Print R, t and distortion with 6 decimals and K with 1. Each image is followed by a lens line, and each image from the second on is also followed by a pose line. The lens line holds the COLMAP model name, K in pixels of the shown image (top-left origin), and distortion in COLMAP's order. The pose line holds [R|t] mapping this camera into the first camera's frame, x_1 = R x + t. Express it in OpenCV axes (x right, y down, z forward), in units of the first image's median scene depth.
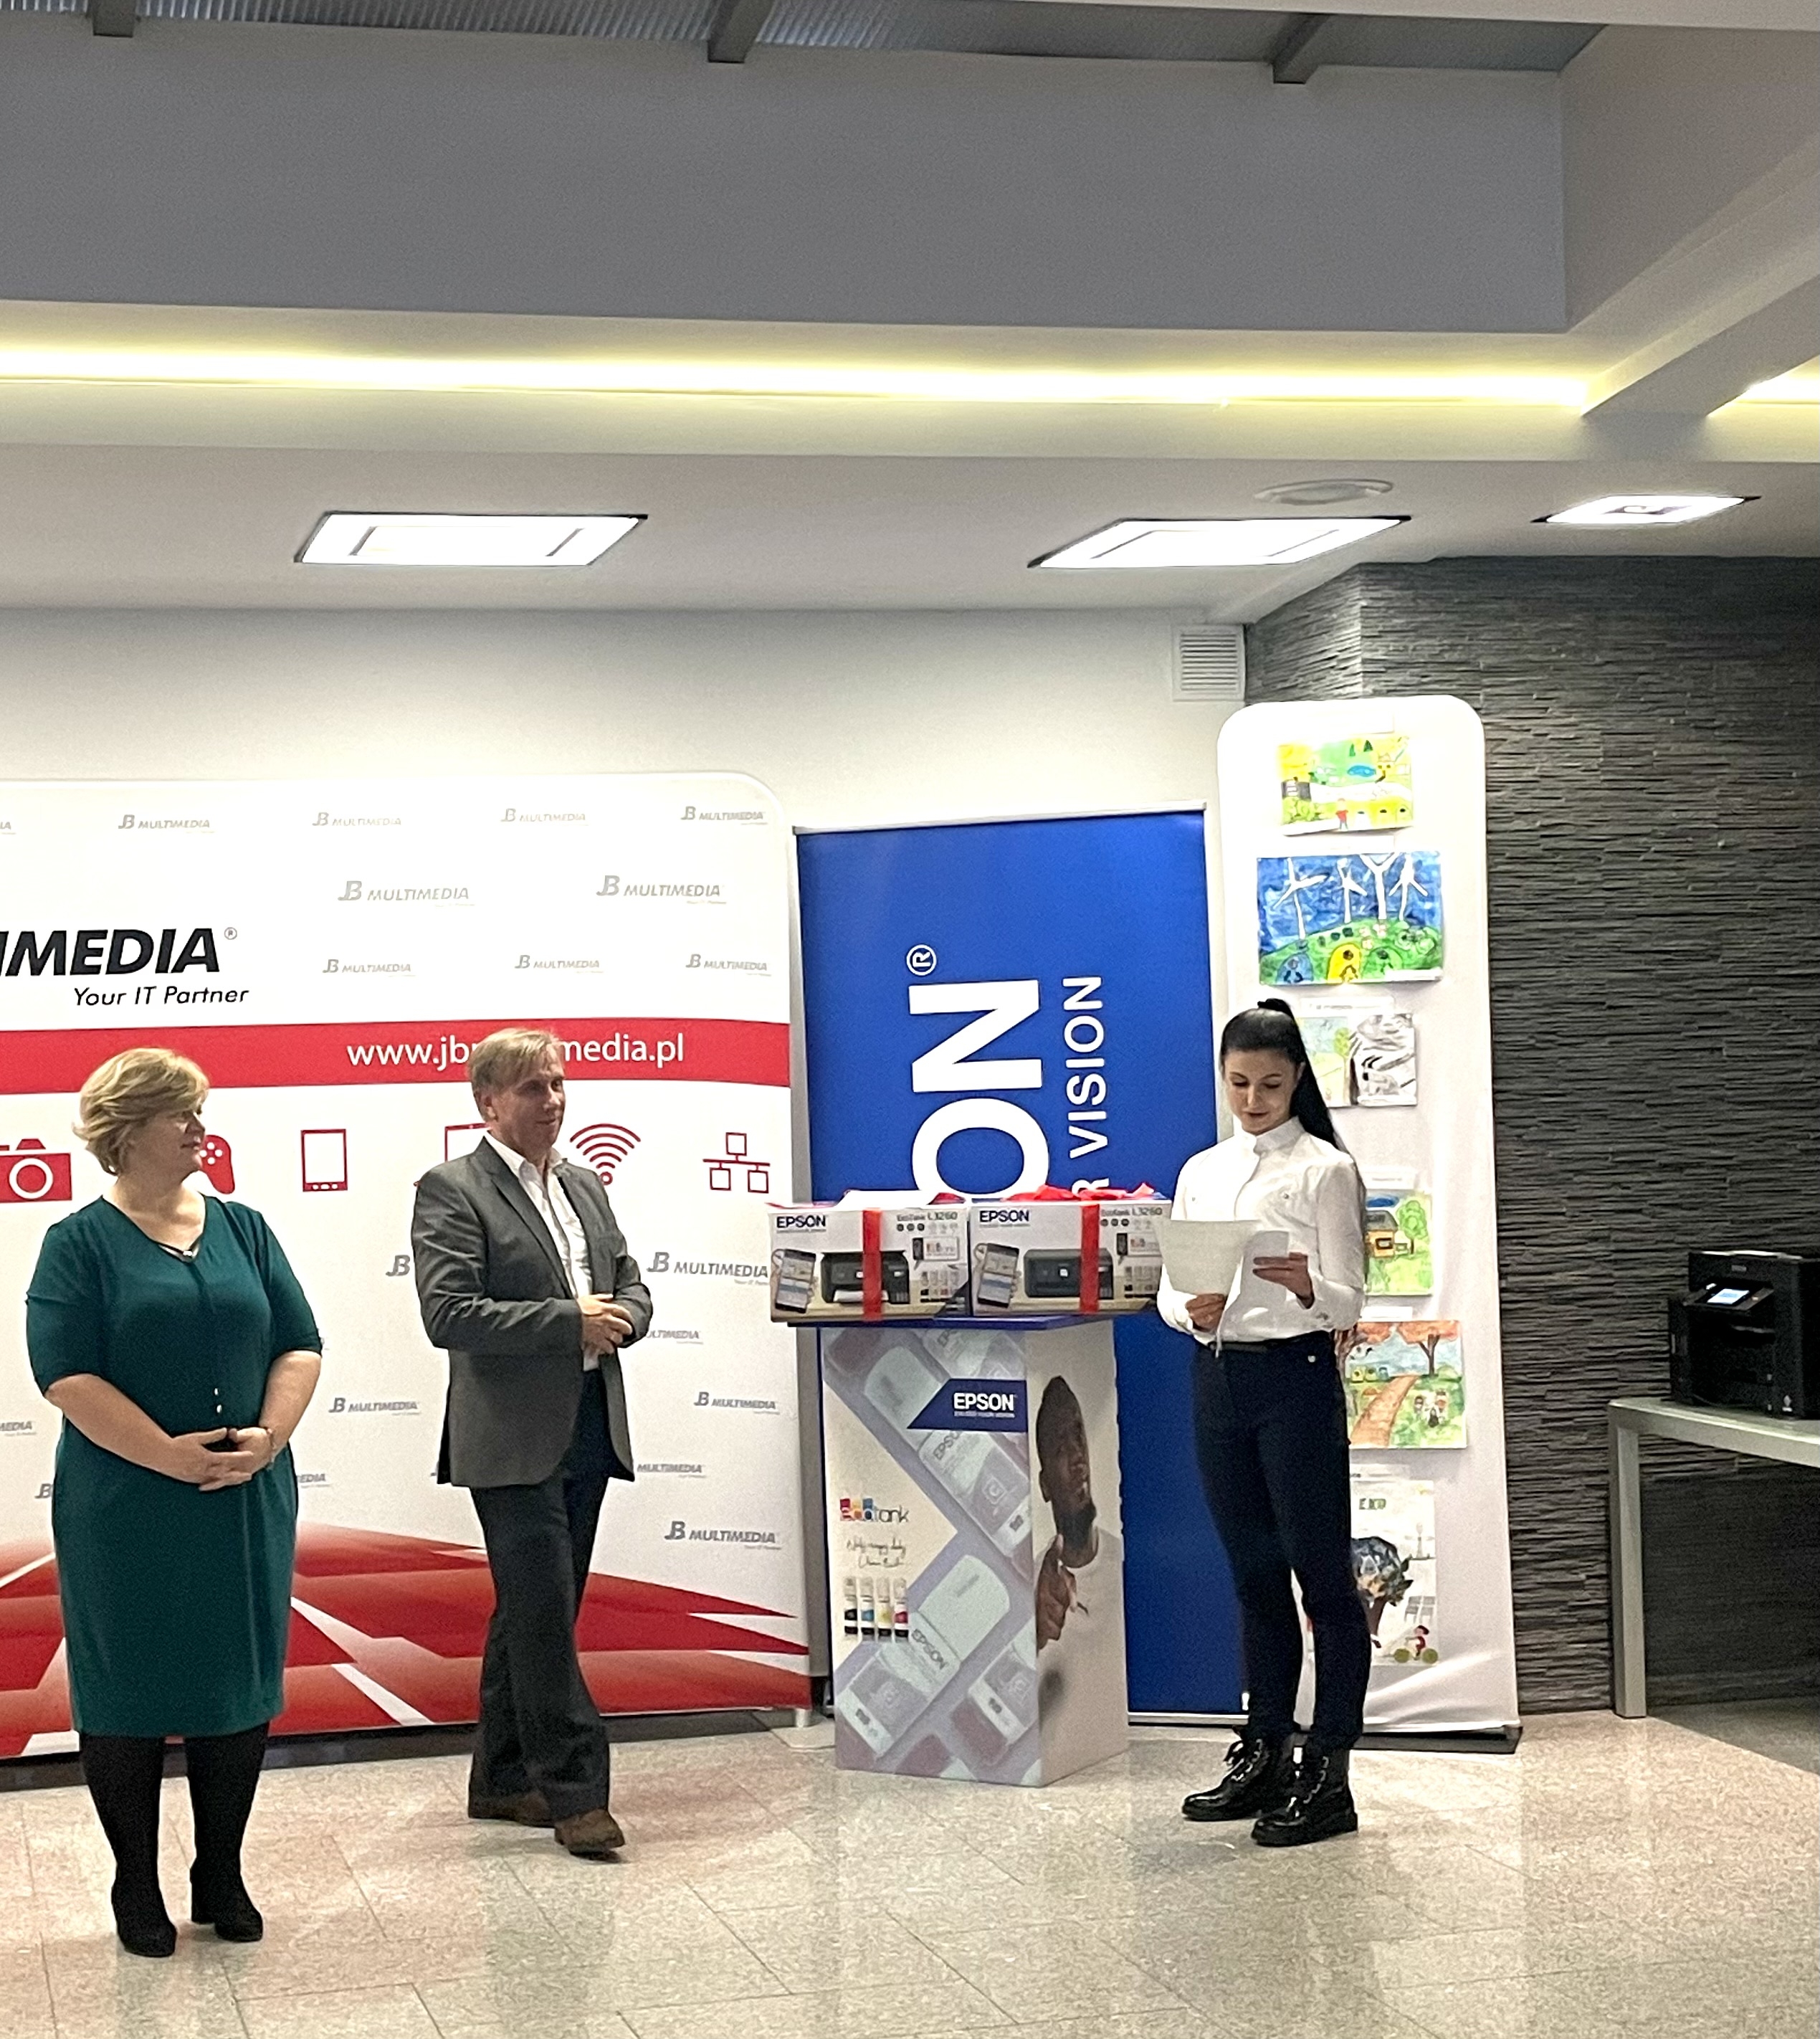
lens RADIAL K [[3537.9, 0, 796.2], [0, 3537.9, 1025.2], [0, 0, 1]] dist [0.140651, 0.000000]
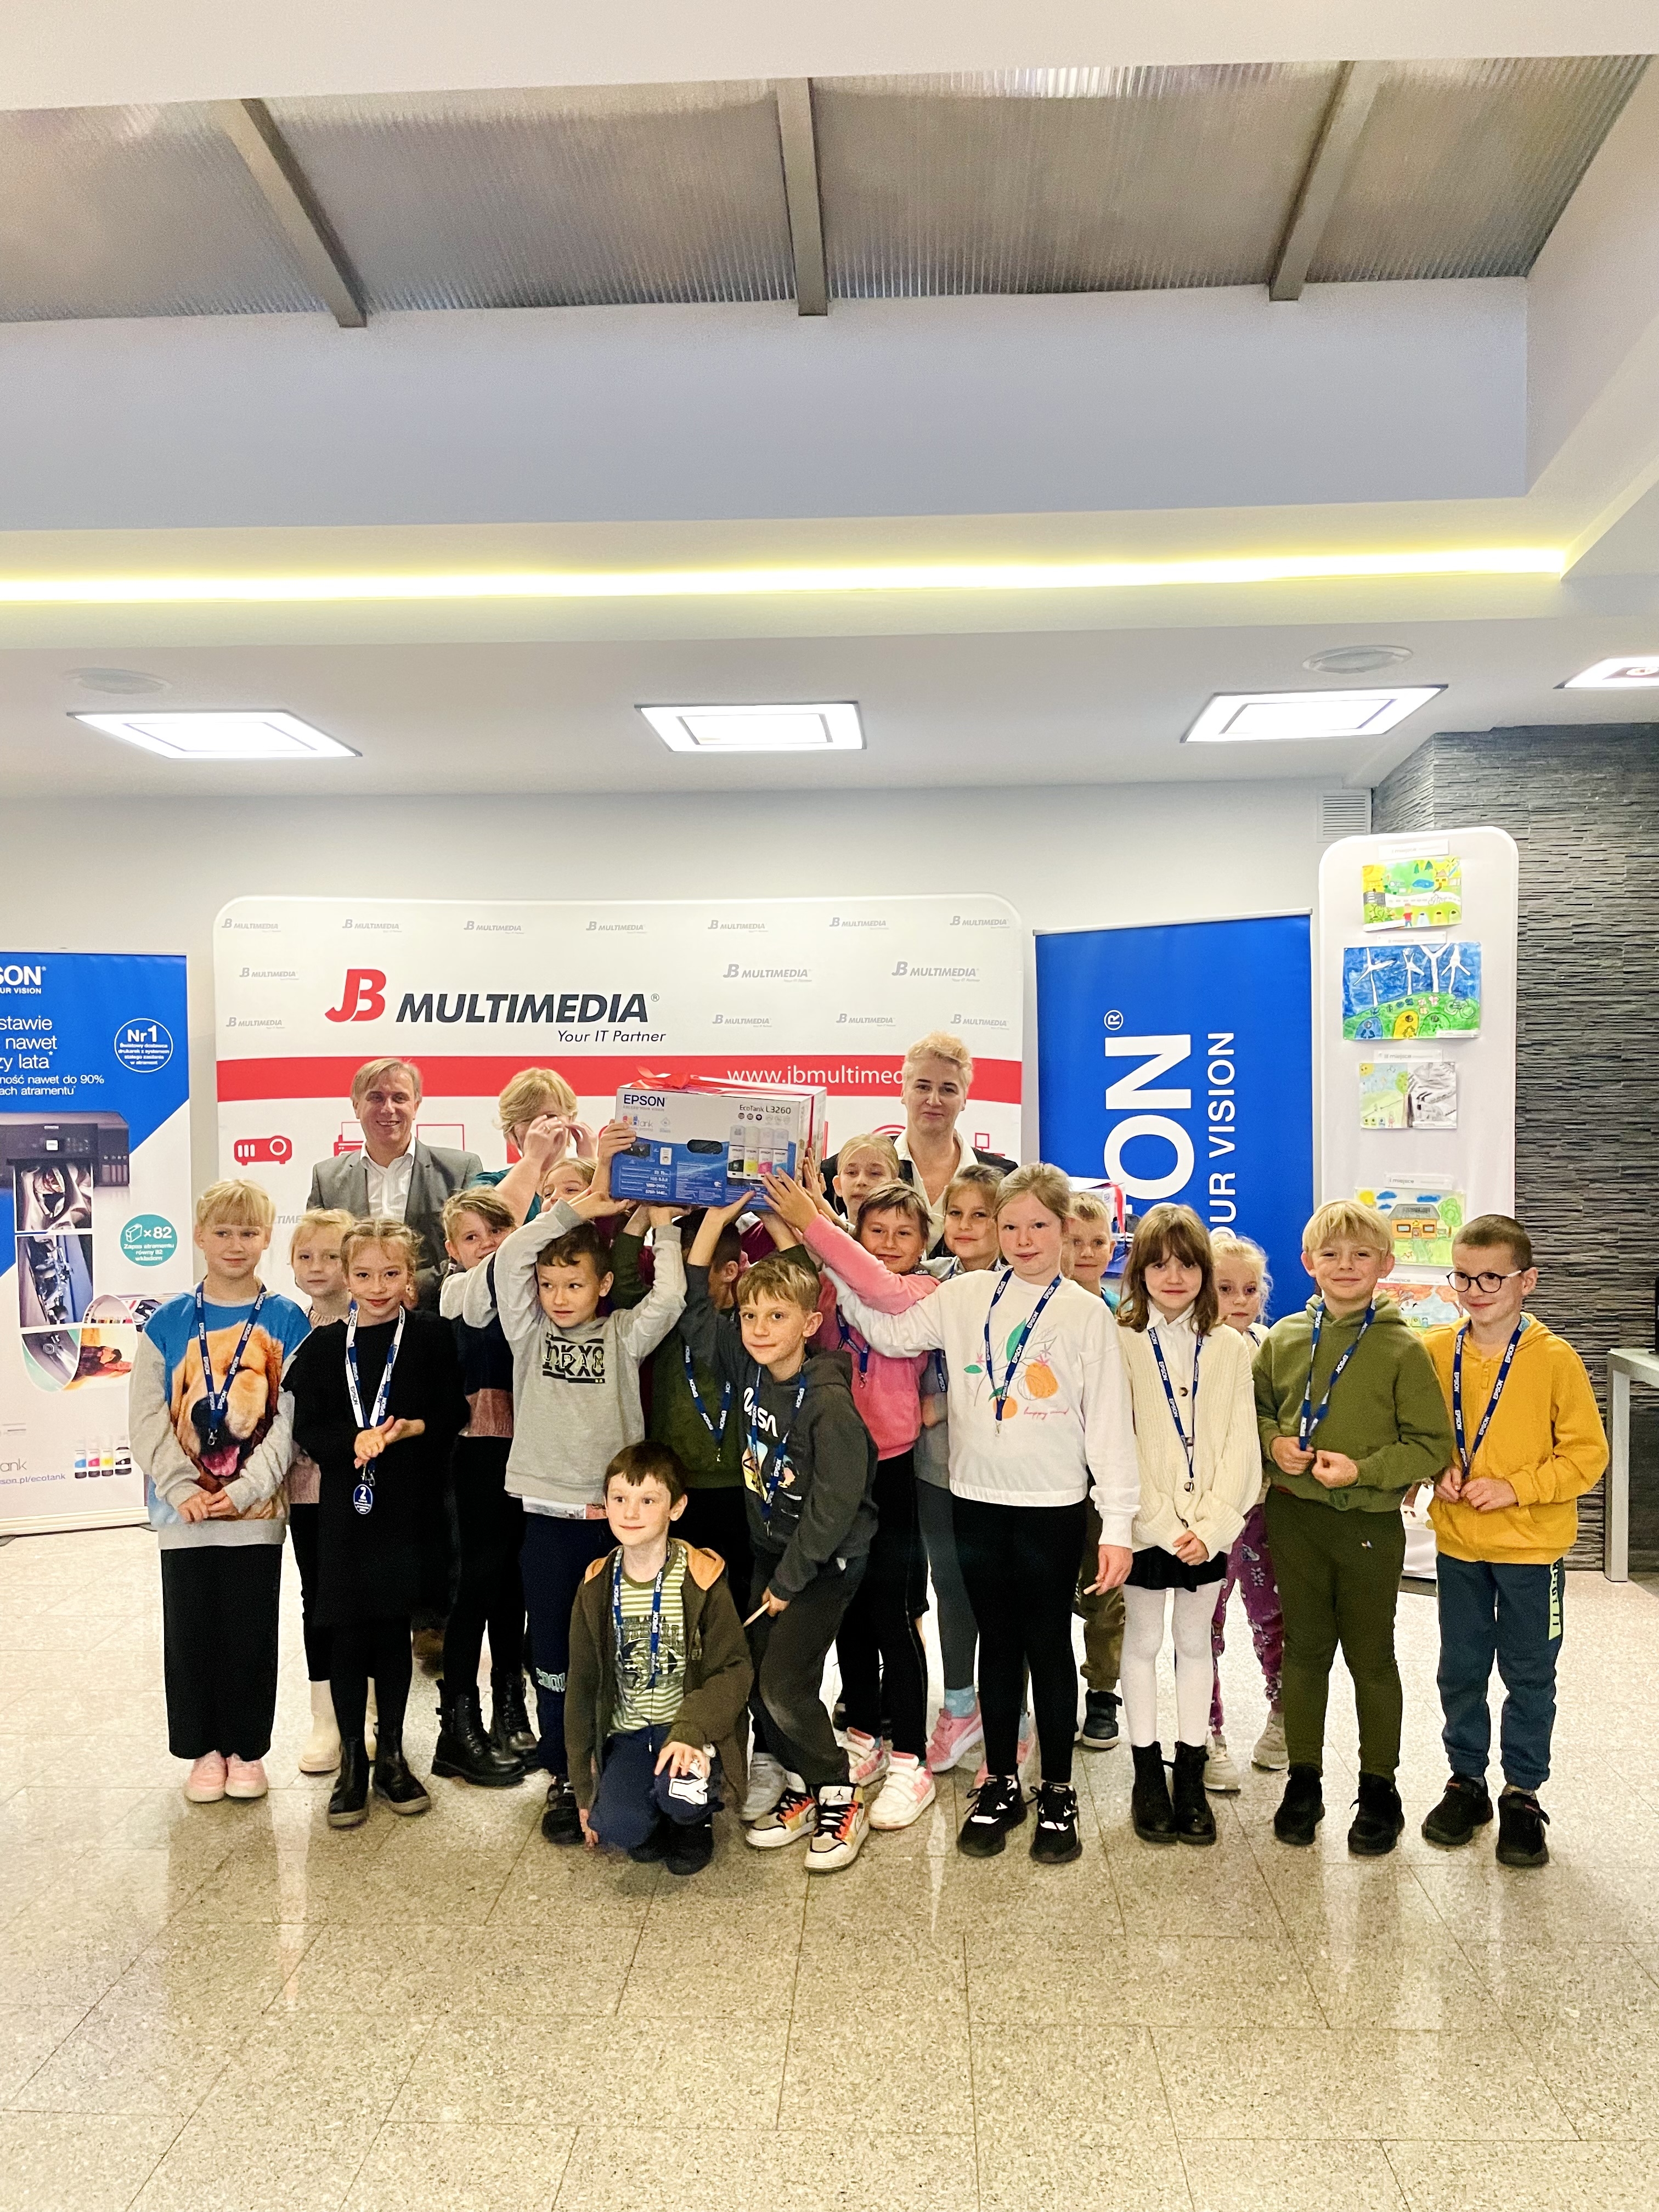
lens RADIAL K [[1682.8, 0, 846.2], [0, 1682.8, 1136.5], [0, 0, 1]] dist [0.092478, -0.129436]
pose [[0.958461, 0.031319, -0.283499, 0.134888], [-0.018188, 0.998641, 0.048833, -0.002305], [0.284643, -0.041649, 0.957728, 0.306450]]
